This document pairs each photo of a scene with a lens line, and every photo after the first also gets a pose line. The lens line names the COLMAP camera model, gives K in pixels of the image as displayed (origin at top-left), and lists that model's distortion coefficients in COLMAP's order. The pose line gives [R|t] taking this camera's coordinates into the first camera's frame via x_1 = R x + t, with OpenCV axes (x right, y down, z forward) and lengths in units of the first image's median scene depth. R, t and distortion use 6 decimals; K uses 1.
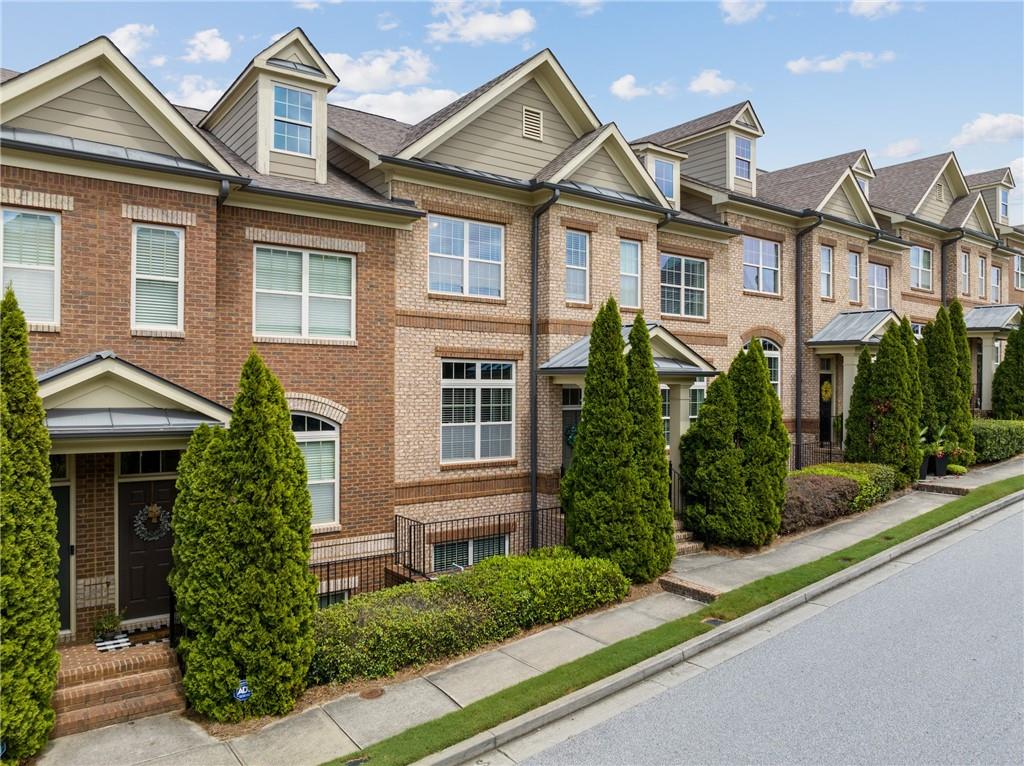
lens RADIAL K [[718.0, 0, 512.0], [0, 718.0, 383.0], [0, 0, 1]] dist [-0.027960, 0.009104]
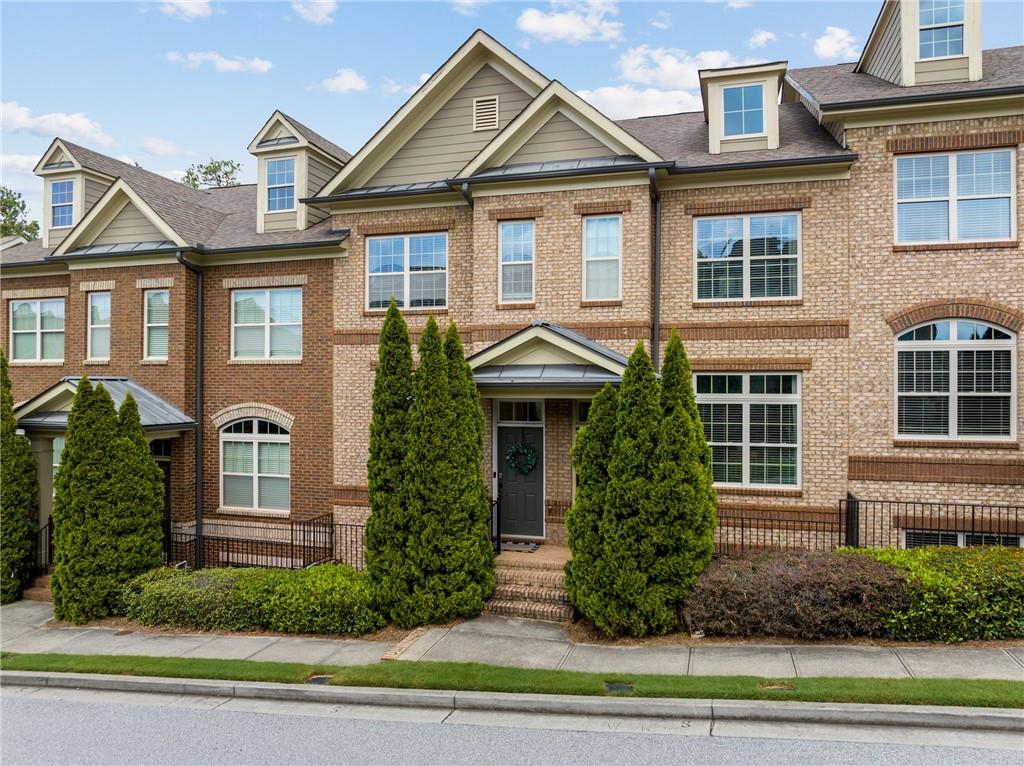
lens RADIAL K [[718.0, 0, 512.0], [0, 718.0, 383.0], [0, 0, 1]] dist [-0.027960, 0.009104]
pose [[0.597176, -0.014475, -0.801980, 0.901992], [-0.004307, 0.999765, -0.021252, 0.003221], [0.802099, 0.016145, 0.596973, 0.557650]]
